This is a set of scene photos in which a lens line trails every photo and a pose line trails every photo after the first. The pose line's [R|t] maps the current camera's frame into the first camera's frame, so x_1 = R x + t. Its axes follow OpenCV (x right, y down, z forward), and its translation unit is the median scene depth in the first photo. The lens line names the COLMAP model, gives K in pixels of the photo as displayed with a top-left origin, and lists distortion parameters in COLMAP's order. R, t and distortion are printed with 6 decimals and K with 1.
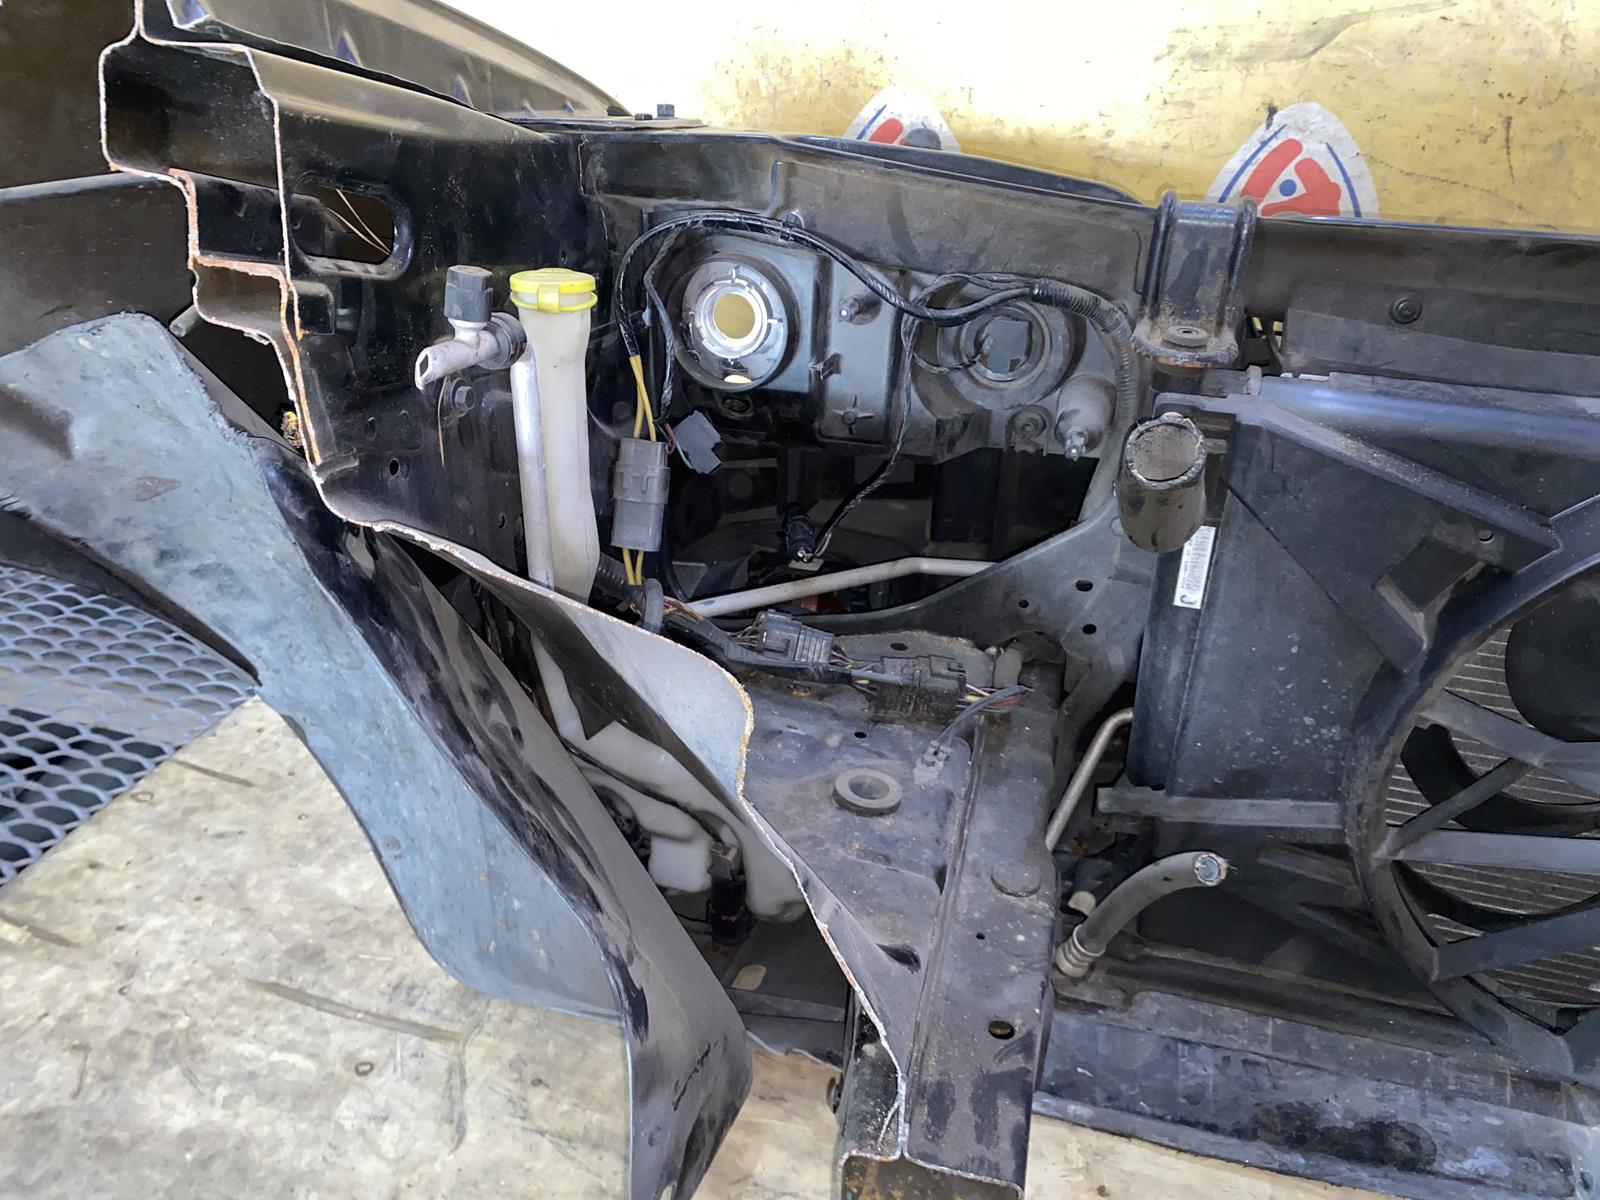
lens RADIAL K [[1214.4, 0, 800.8], [0, 1214.4, 612.9], [0, 0, 1]] dist [0.029293, -0.026844]
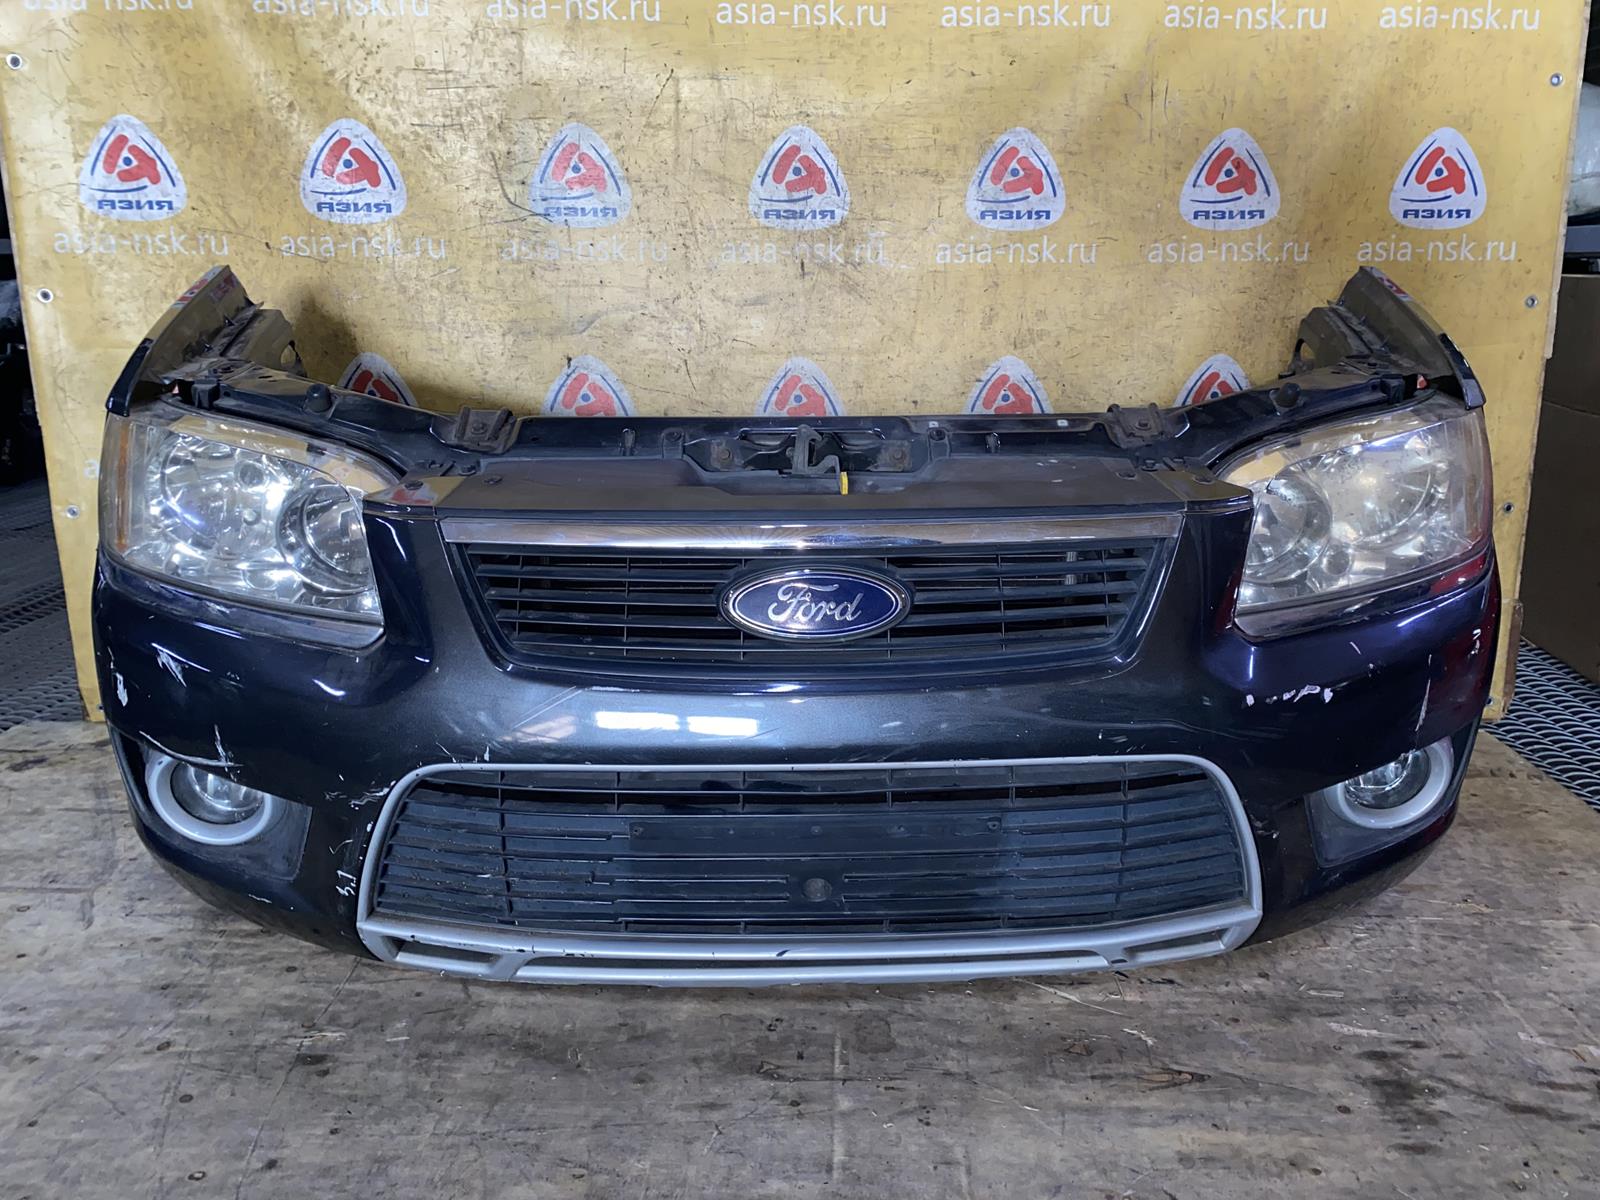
lens RADIAL K [[1214.4, 0, 808.3], [0, 1214.4, 603.1], [0, 0, 1]] dist [0.029293, -0.026844]
pose [[0.964988, -0.073868, 0.251680, 0.292080], [0.133703, 0.964034, -0.229701, 0.538297], [-0.225660, 0.255309, 0.940157, -0.942138]]
